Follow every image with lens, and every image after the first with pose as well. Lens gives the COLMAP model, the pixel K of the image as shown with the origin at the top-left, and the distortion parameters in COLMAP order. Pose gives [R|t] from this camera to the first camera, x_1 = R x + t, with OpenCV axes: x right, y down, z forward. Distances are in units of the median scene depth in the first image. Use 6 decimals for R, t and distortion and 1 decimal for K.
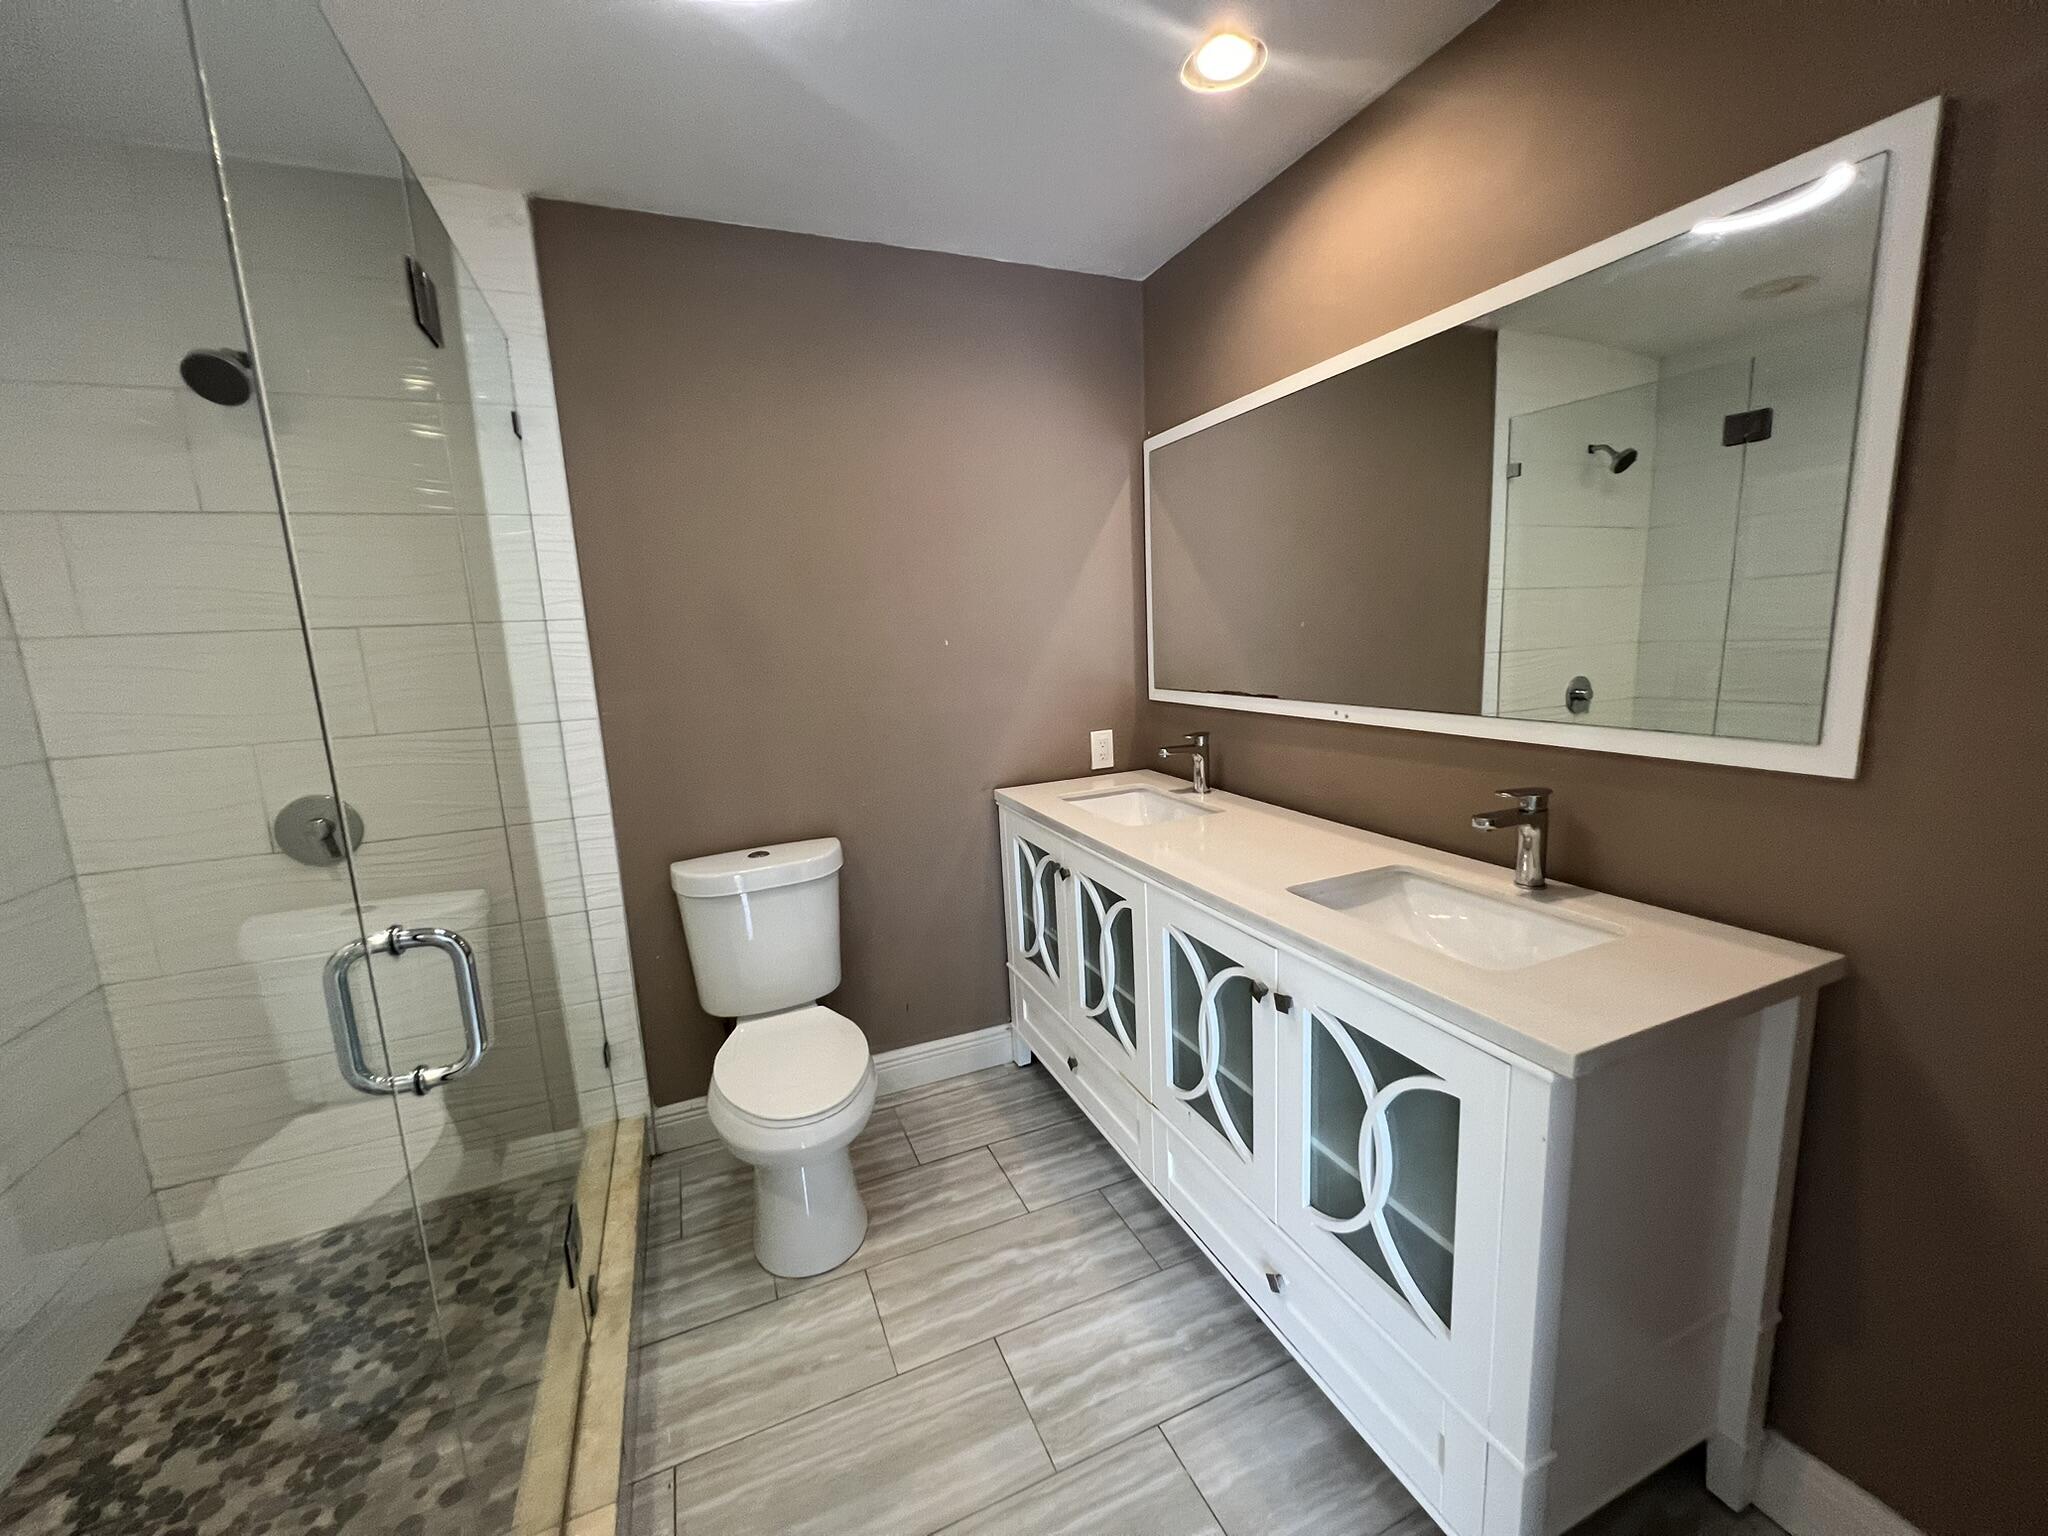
lens RADIAL K [[825.5, 0, 1024.3], [0, 825.5, 766.6], [0, 0, 1]] dist [0.001325, 0.000167]
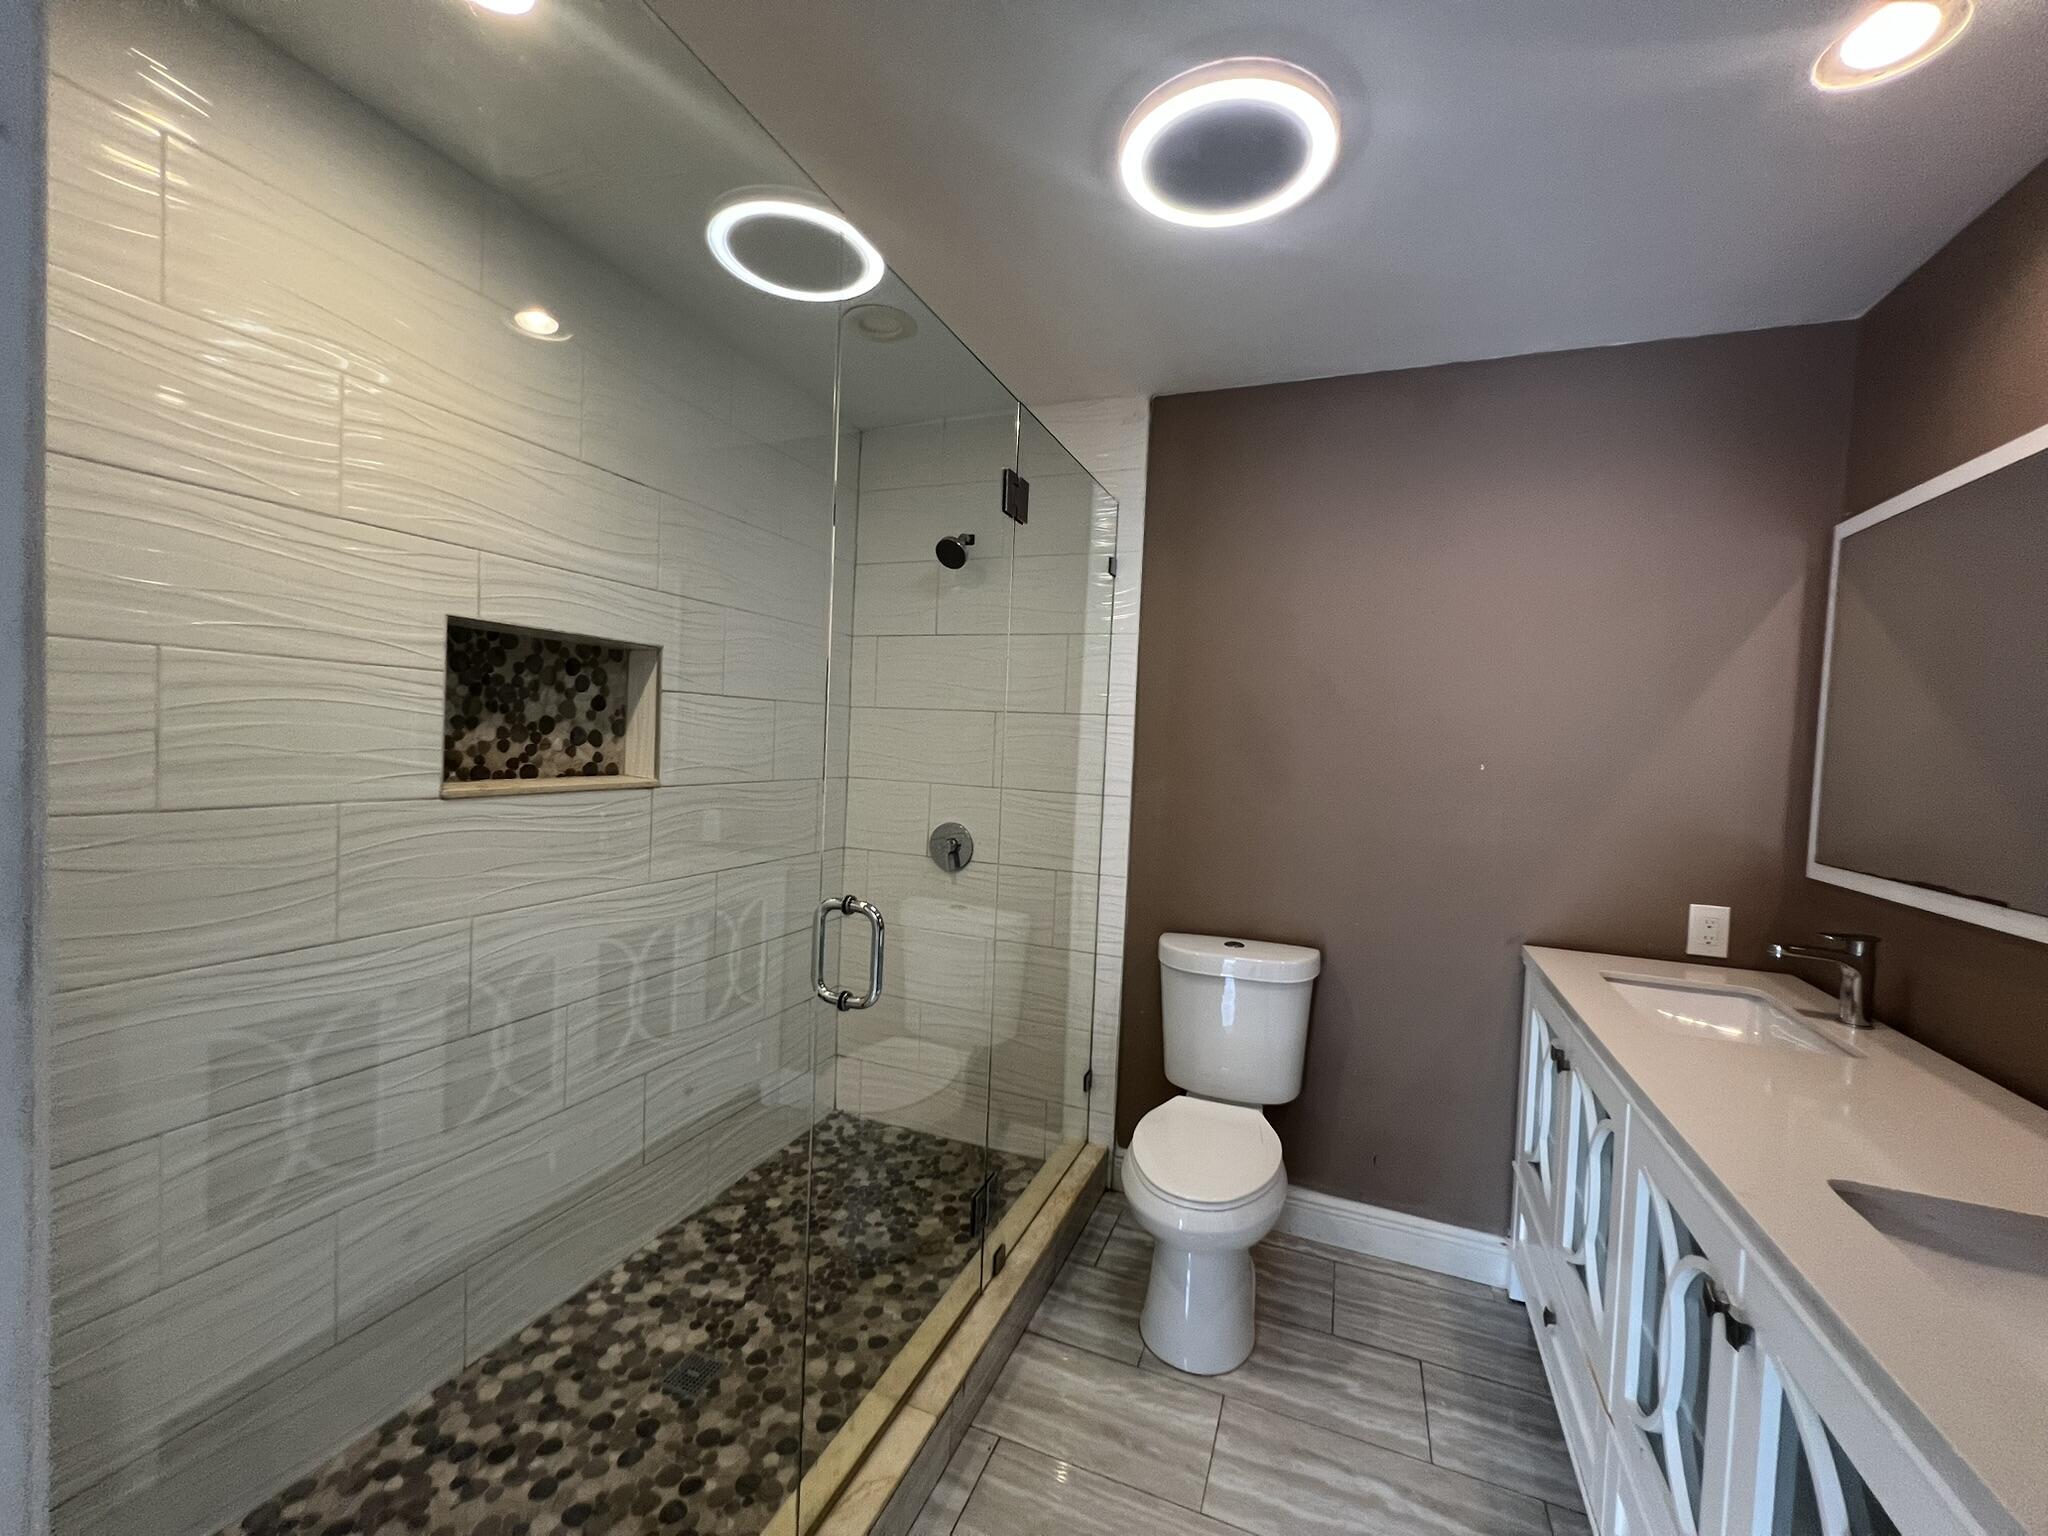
lens RADIAL K [[825.5, 0, 1021.2], [0, 825.5, 765.1], [0, 0, 1]] dist [0.001325, 0.000167]
pose [[0.703706, 0.101687, -0.703177, 0.237747], [-0.193170, 0.979806, -0.051625, -0.012565], [0.683728, 0.172162, 0.709138, 0.032966]]
